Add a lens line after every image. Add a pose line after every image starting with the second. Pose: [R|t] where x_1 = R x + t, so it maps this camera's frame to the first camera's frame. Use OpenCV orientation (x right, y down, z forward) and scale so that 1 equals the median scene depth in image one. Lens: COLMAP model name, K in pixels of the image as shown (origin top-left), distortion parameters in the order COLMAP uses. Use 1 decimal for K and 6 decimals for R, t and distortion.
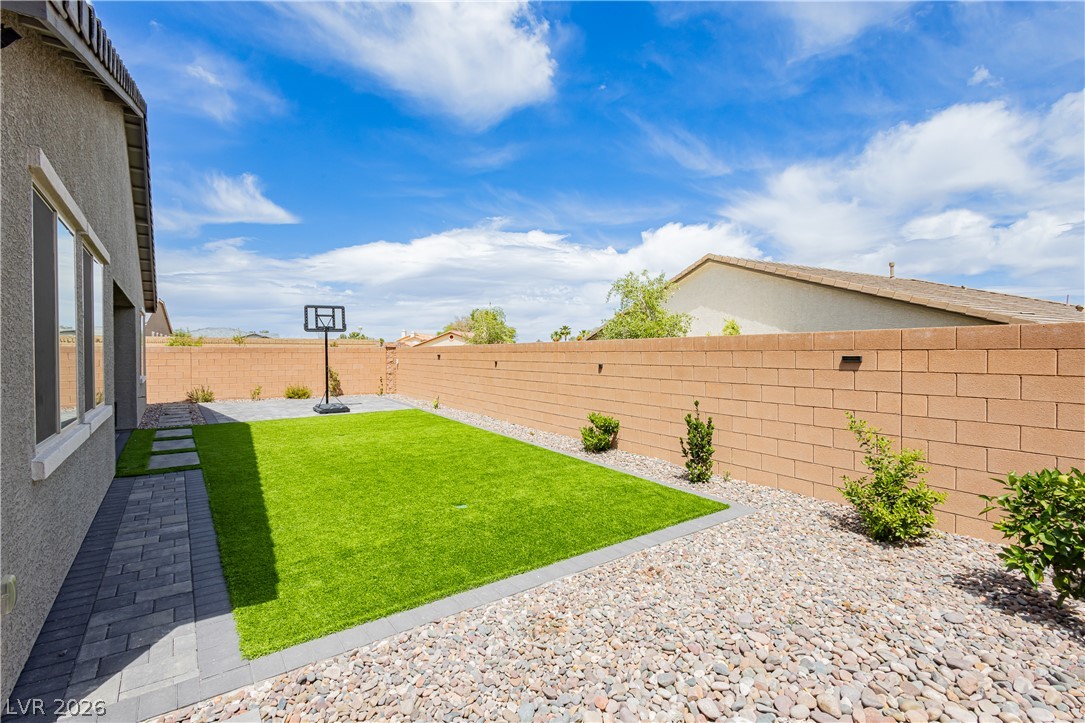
lens RADIAL K [[497.3, 0, 528.2], [0, 497.3, 355.4], [0, 0, 1]] dist [0.007267, -0.000863]
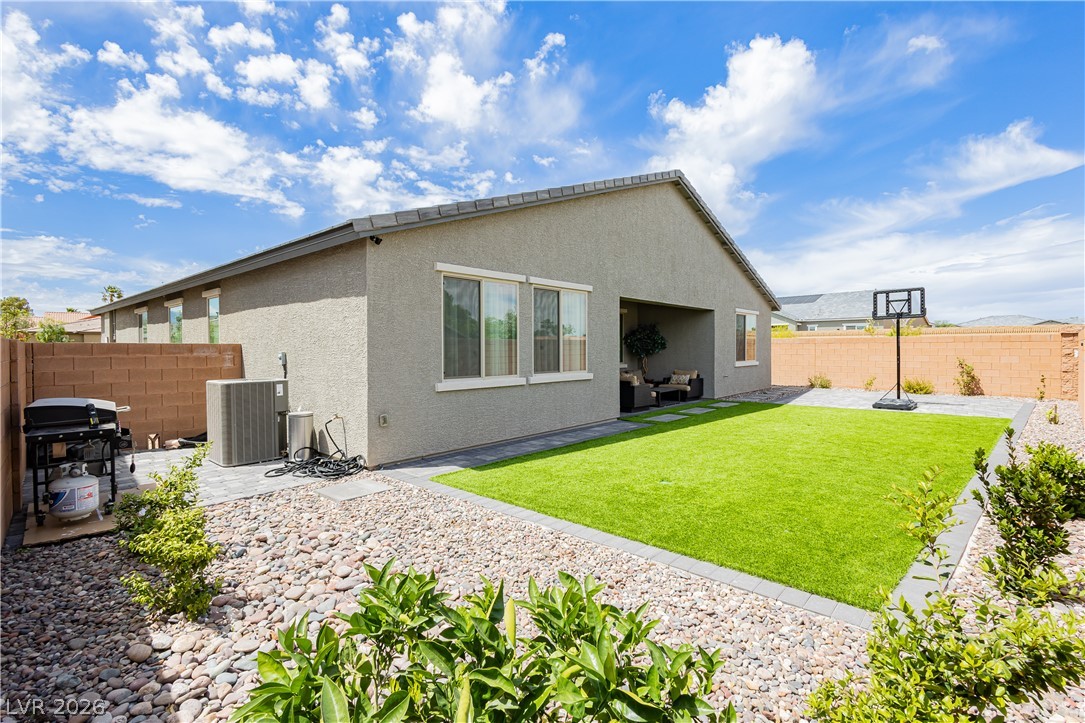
lens RADIAL K [[497.3, 0, 554.2], [0, 497.3, 355.5], [0, 0, 1]] dist [0.007267, -0.000863]
pose [[0.230943, 0.016492, -0.972828, 0.485375], [-0.000028, 0.999856, 0.016944, 0.005374], [0.972967, -0.003886, 0.230910, 0.292875]]
